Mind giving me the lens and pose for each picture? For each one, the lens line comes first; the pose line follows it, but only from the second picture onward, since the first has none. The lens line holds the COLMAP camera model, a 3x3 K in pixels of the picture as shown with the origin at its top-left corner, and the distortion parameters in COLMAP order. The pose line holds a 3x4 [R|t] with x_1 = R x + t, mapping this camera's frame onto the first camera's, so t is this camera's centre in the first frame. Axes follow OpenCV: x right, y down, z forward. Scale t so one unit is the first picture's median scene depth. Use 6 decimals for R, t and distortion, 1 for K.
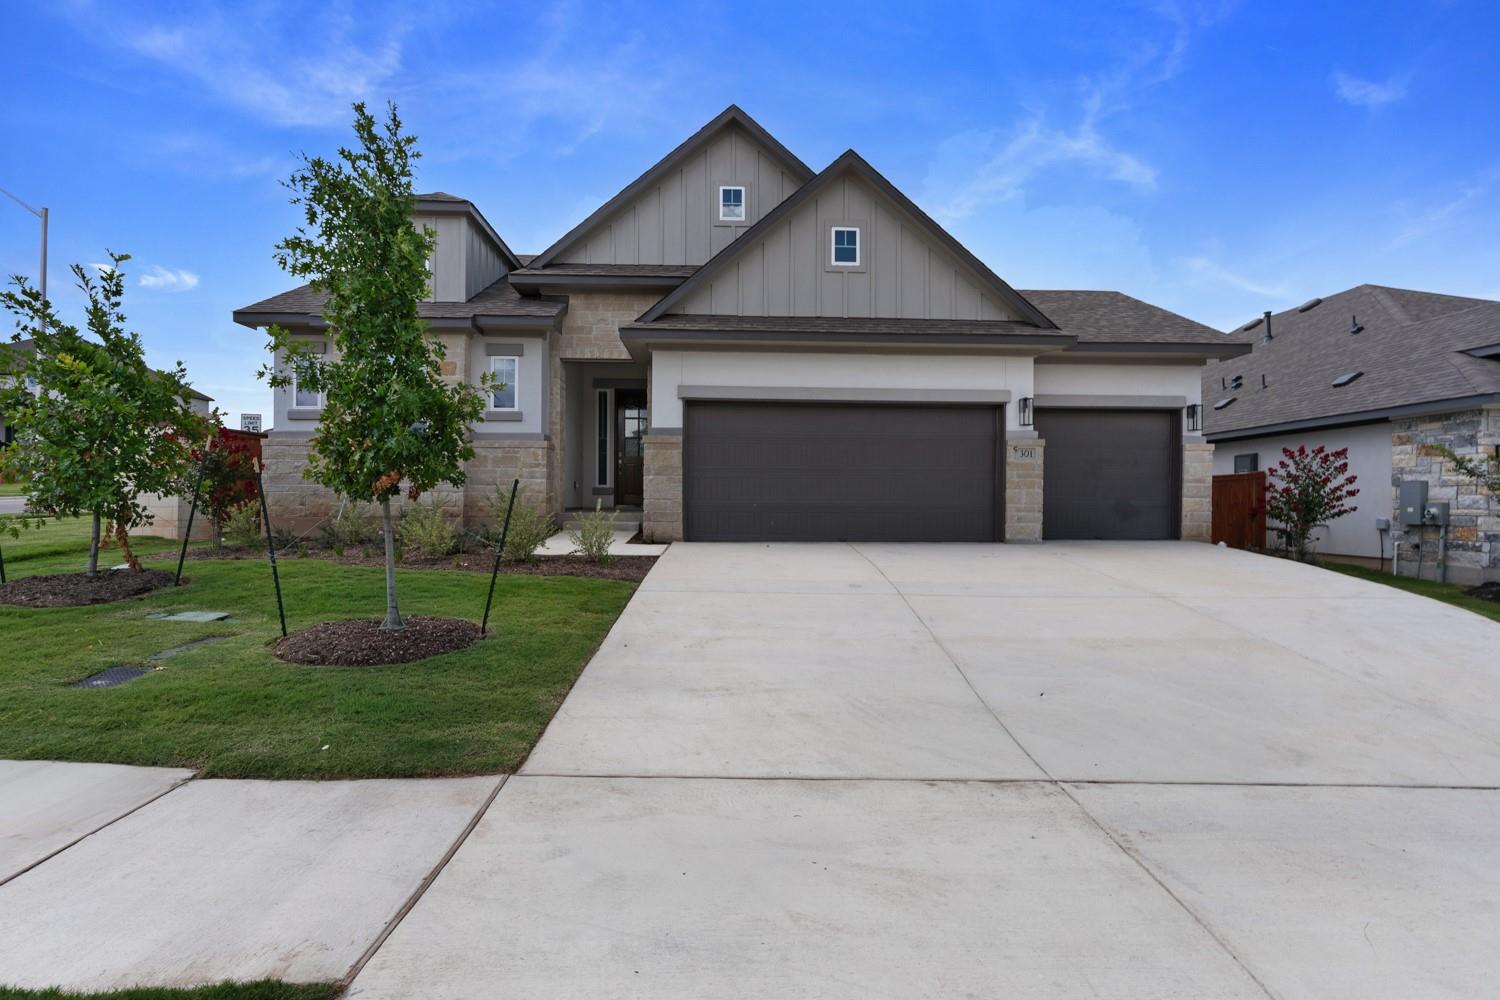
lens RADIAL K [[757.5, 0, 752.0], [0, 757.5, 500.9], [0, 0, 1]] dist [0.001719, 0.000404]
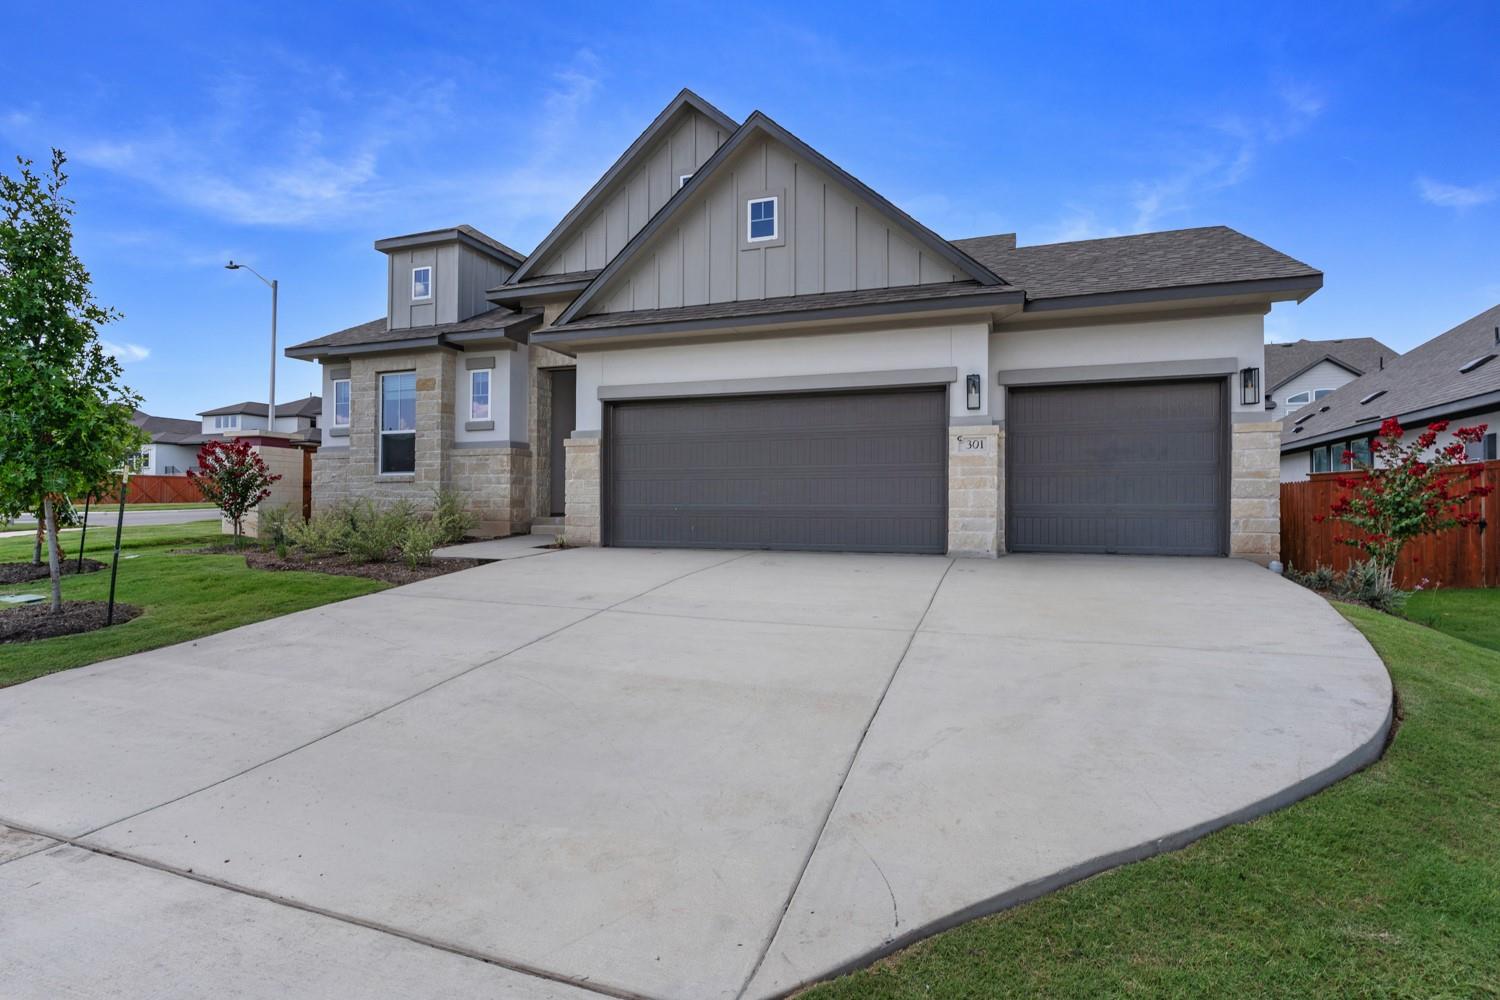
lens RADIAL K [[757.5, 0, 750.4], [0, 757.5, 500.0], [0, 0, 1]] dist [0.001719, 0.000404]
pose [[0.923353, -0.005685, -0.383909, 0.449738], [0.001341, 0.999932, -0.011582, 0.005389], [0.383949, 0.010179, 0.923298, 0.171514]]
